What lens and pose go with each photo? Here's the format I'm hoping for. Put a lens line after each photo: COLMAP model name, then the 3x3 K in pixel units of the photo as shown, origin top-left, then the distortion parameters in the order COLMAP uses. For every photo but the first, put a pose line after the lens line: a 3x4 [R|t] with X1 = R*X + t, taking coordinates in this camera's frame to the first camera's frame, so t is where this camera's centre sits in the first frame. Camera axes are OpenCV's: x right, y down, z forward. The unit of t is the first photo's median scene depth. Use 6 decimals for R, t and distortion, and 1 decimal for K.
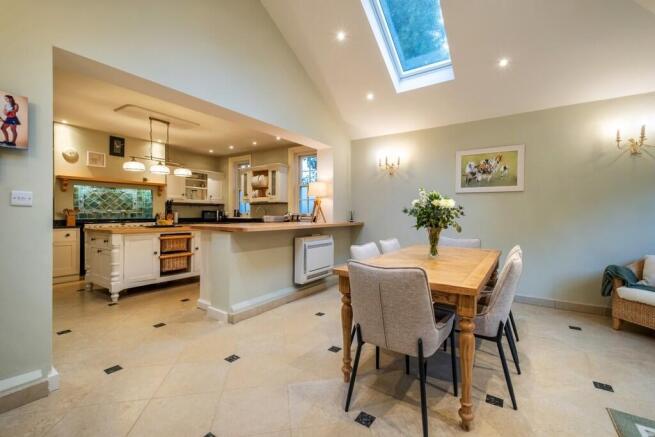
lens RADIAL K [[288.6, 0, 331.3], [0, 288.6, 216.2], [0, 0, 1]] dist [0.000847, -0.000358]
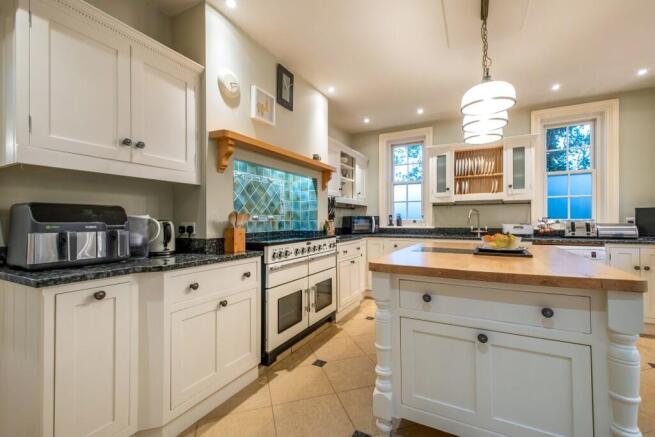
lens RADIAL K [[288.6, 0, 323.8], [0, 288.6, 218.8], [0, 0, 1]] dist [0.000847, -0.000358]
pose [[0.994215, -0.008575, 0.107068, -0.663194], [0.010104, 0.999855, -0.013742, -0.006522], [-0.106935, 0.014744, 0.994157, 0.454328]]
